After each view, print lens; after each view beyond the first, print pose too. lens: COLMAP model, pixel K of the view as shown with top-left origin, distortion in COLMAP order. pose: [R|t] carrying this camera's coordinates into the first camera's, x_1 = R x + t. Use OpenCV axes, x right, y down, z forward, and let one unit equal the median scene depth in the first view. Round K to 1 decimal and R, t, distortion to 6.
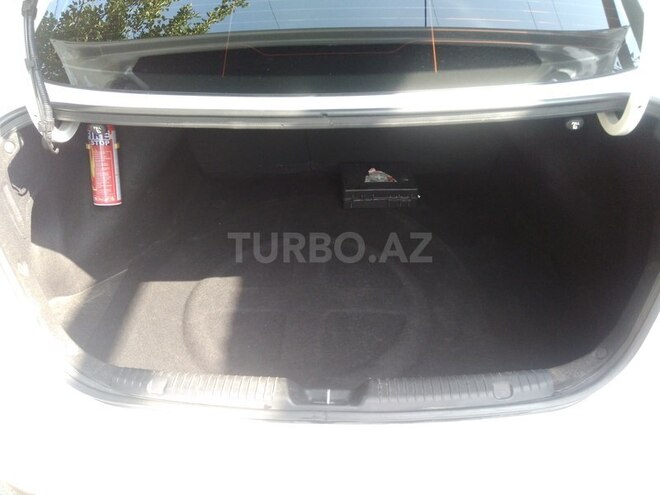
lens RADIAL K [[527.1, 0, 326.3], [0, 527.1, 246.2], [0, 0, 1]] dist [0.087868, -0.116163]
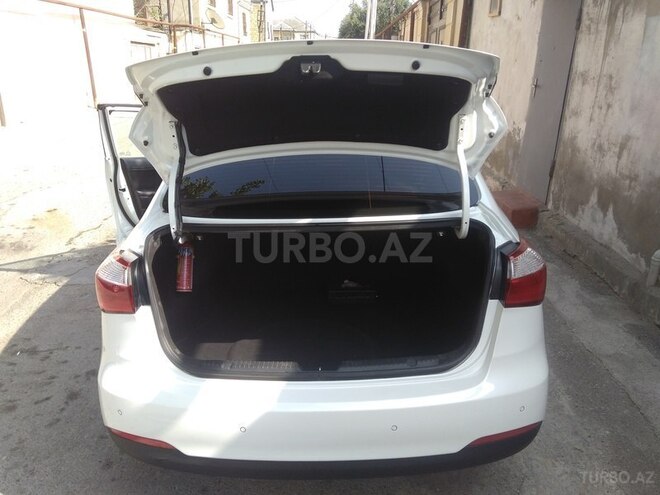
lens RADIAL K [[527.1, 0, 326.3], [0, 527.1, 246.2], [0, 0, 1]] dist [0.087868, -0.116163]
pose [[0.999634, 0.000748, 0.027059, -0.016786], [0.008042, 0.946279, -0.323253, 0.333497], [-0.025847, 0.323352, 0.945926, -0.626180]]
